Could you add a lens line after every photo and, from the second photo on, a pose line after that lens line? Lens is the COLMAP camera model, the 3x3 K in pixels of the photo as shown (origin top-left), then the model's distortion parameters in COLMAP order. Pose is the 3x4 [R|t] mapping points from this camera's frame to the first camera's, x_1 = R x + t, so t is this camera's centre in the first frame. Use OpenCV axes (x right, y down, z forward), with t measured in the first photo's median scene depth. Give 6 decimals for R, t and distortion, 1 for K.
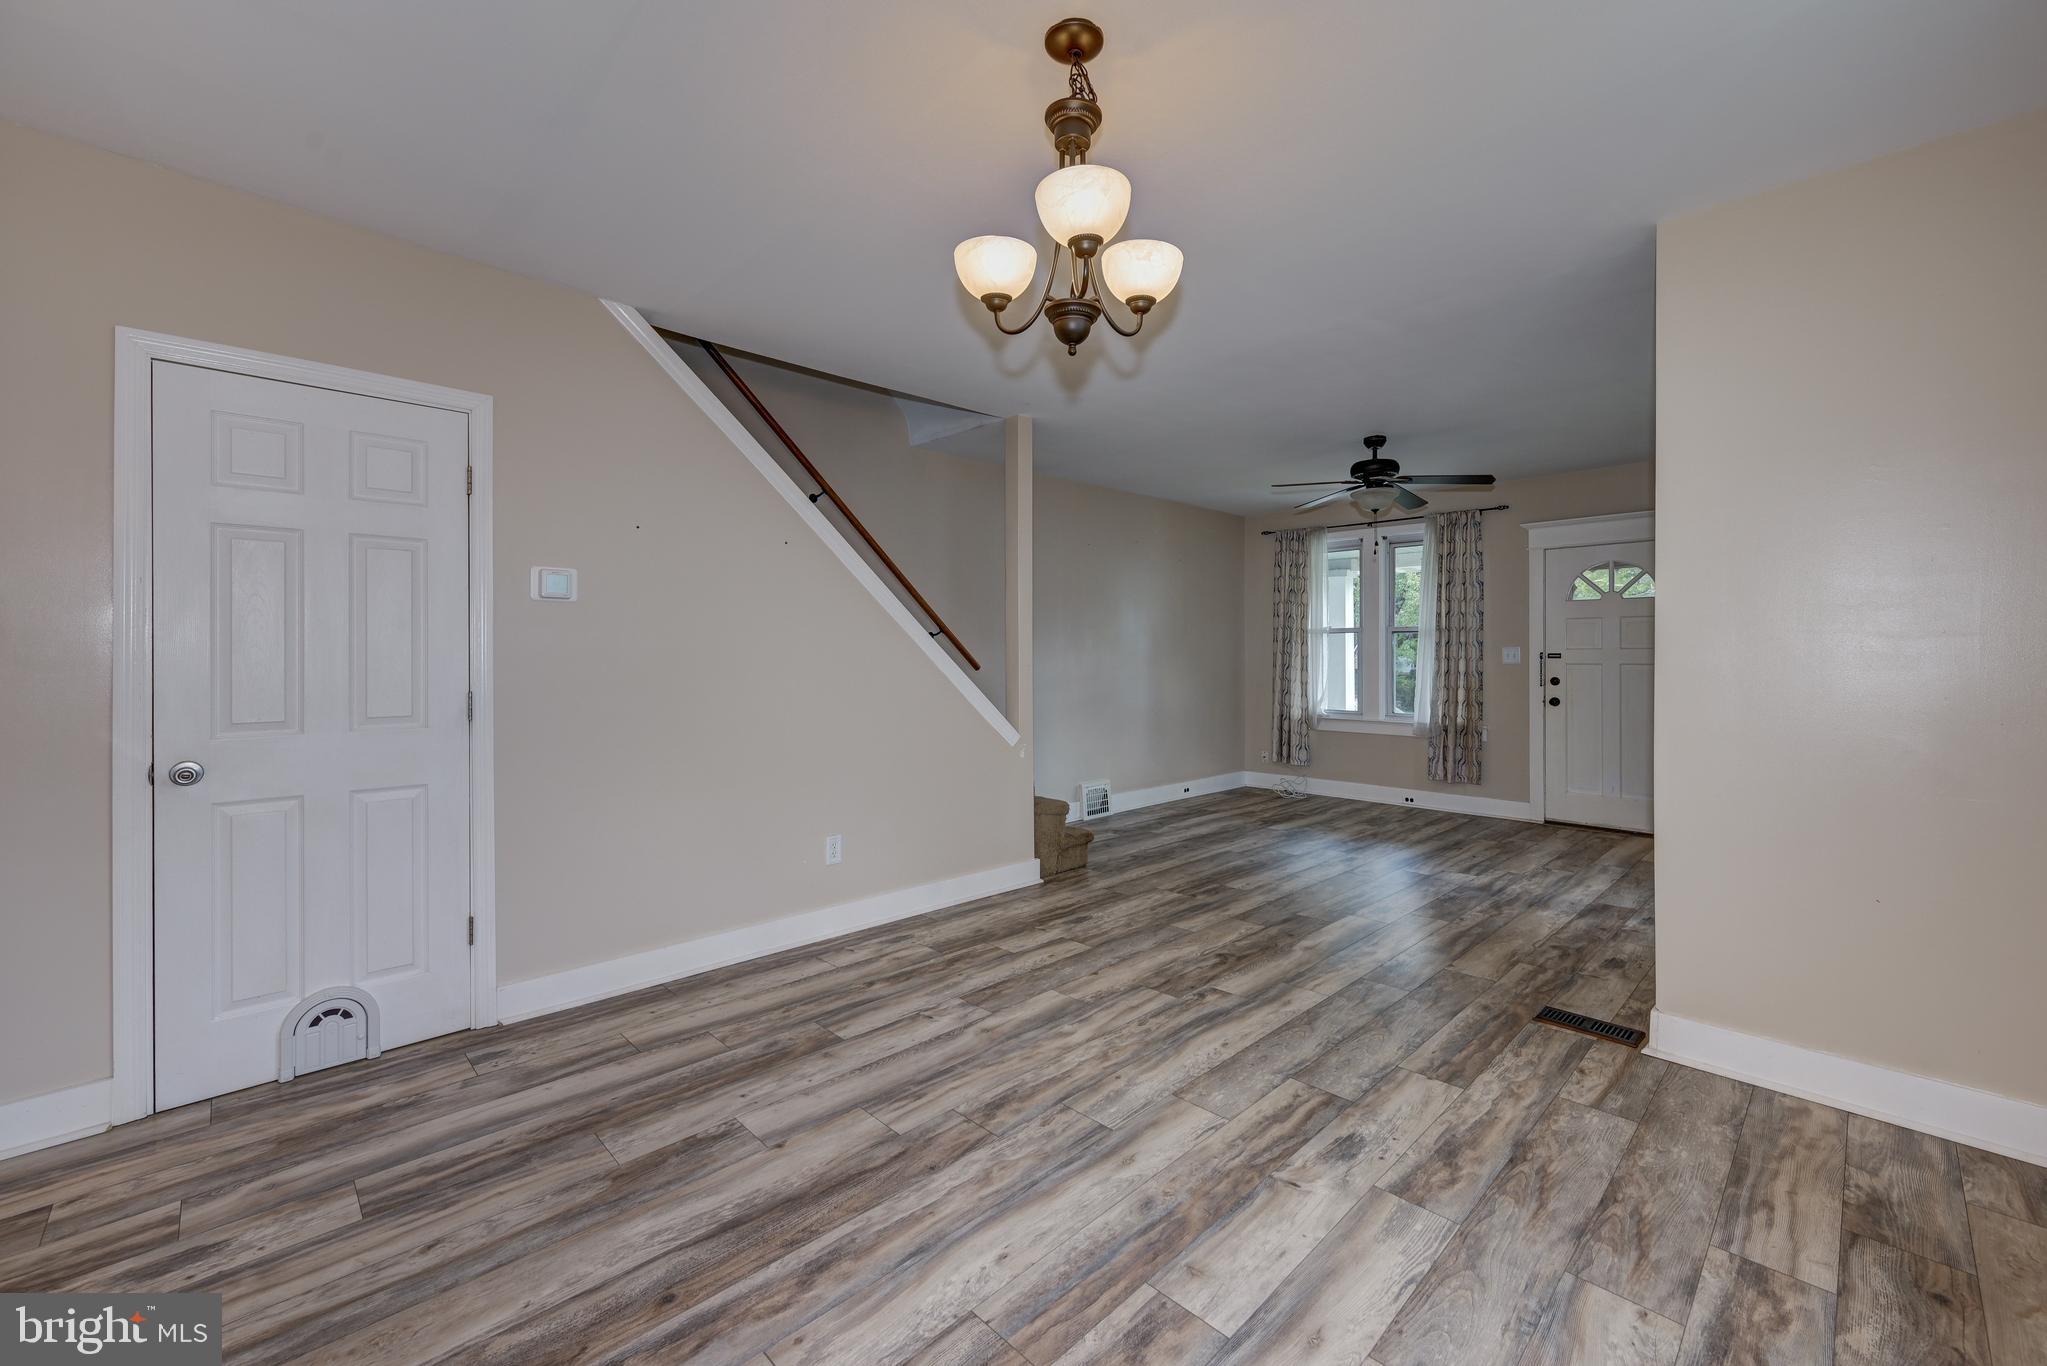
lens RADIAL K [[835.9, 0, 1038.3], [0, 835.9, 651.6], [0, 0, 1]] dist [0.001368, 0.000089]
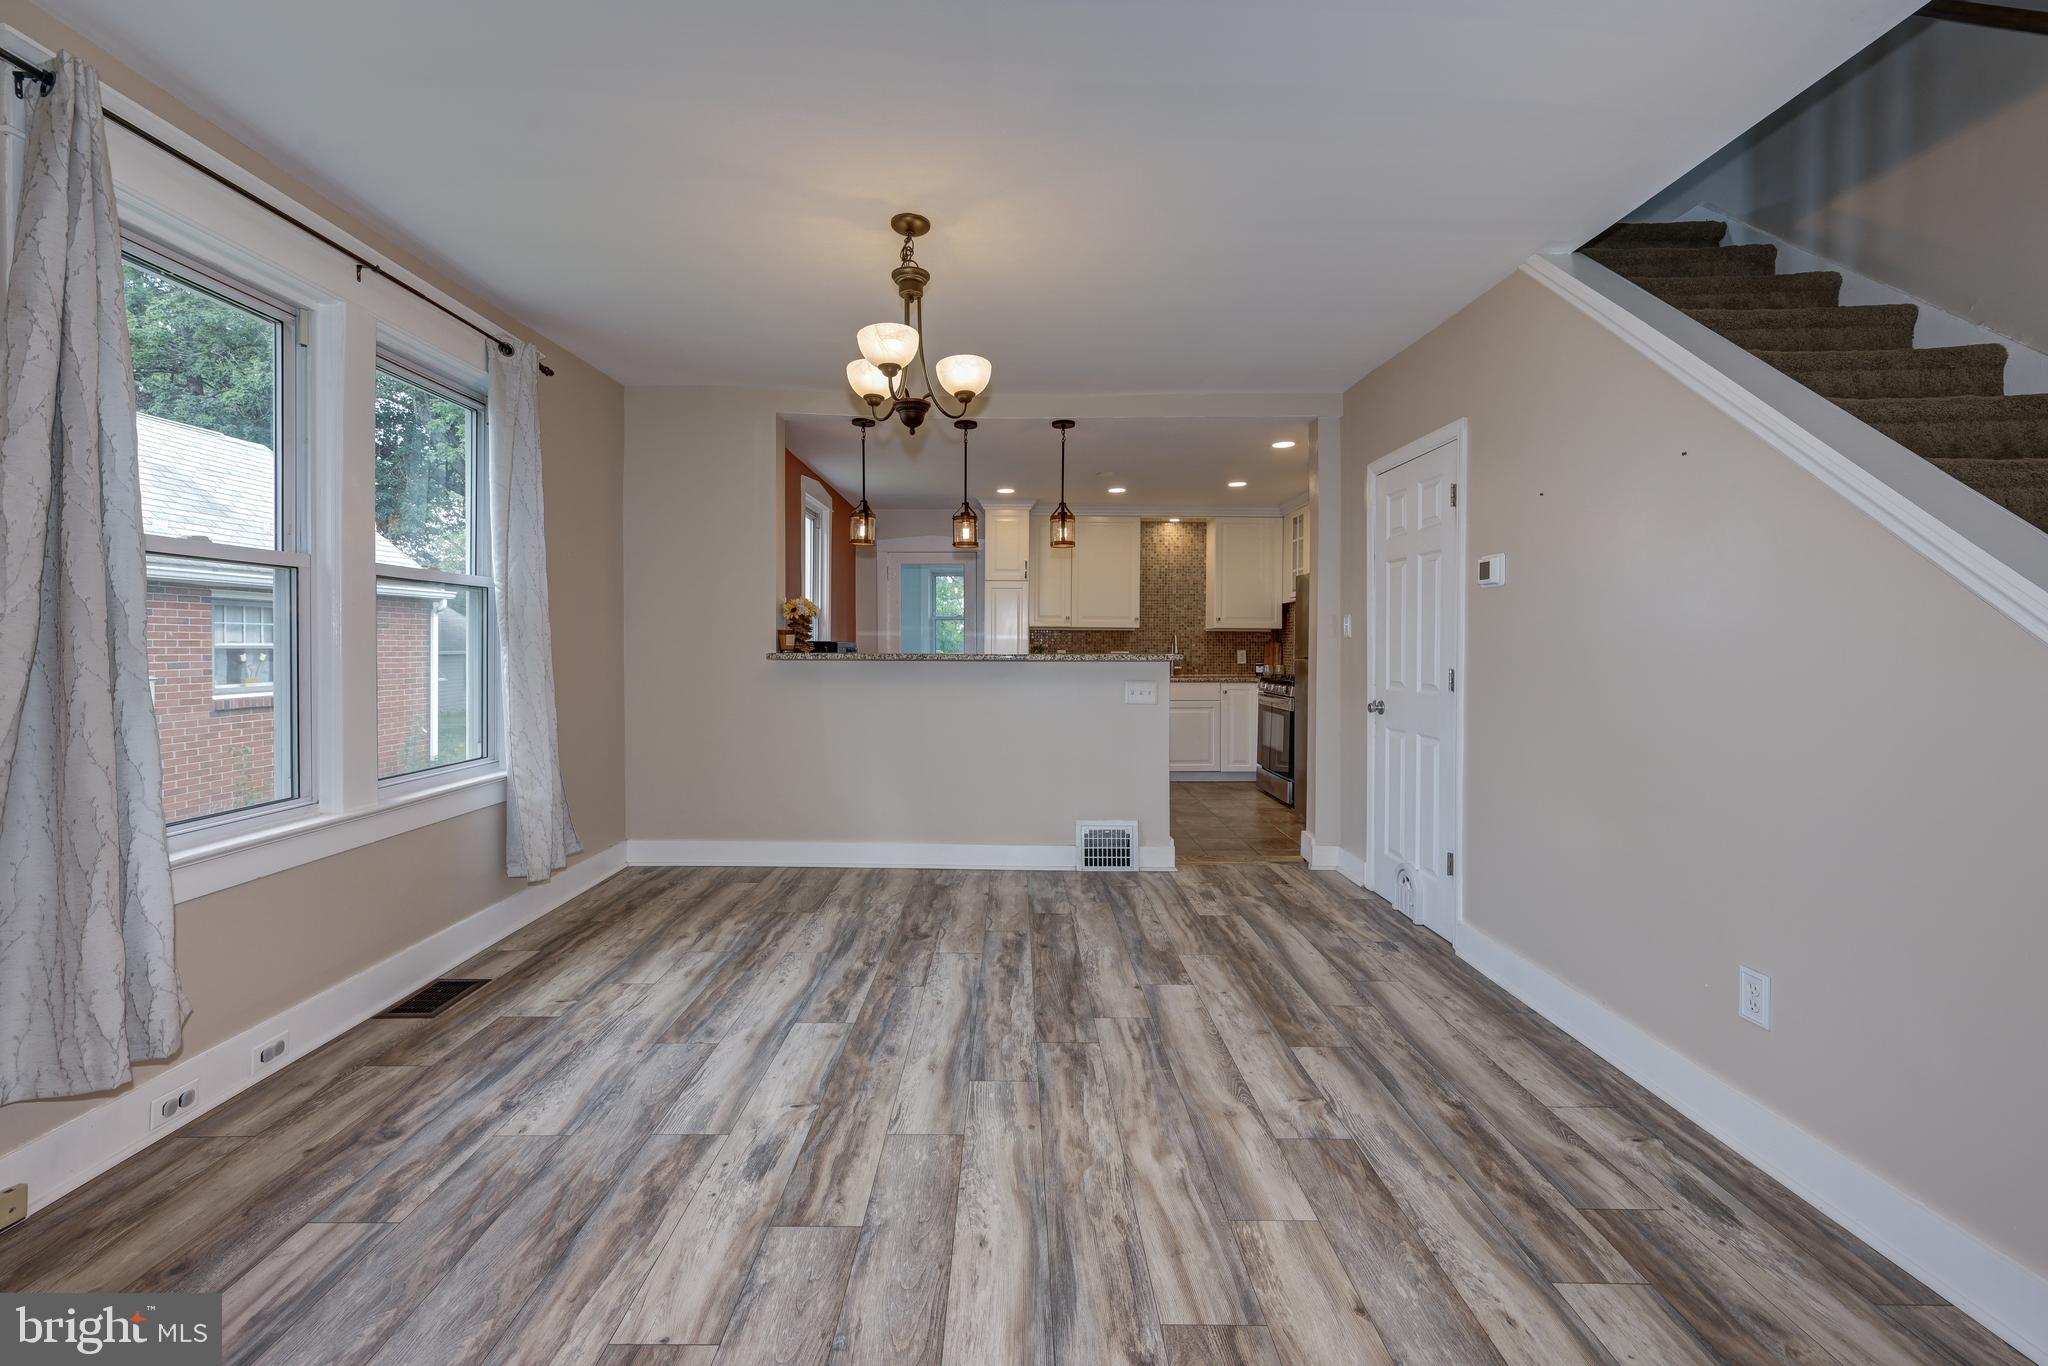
lens RADIAL K [[829.2, 0, 1031.2], [0, 829.2, 652.2], [0, 0, 1]] dist [0.001393, 0.000200]
pose [[-0.691451, 0.004905, -0.722407, 0.595571], [0.002664, 0.999987, 0.004239, 0.015733], [0.722419, 0.001006, -0.691455, 1.335827]]
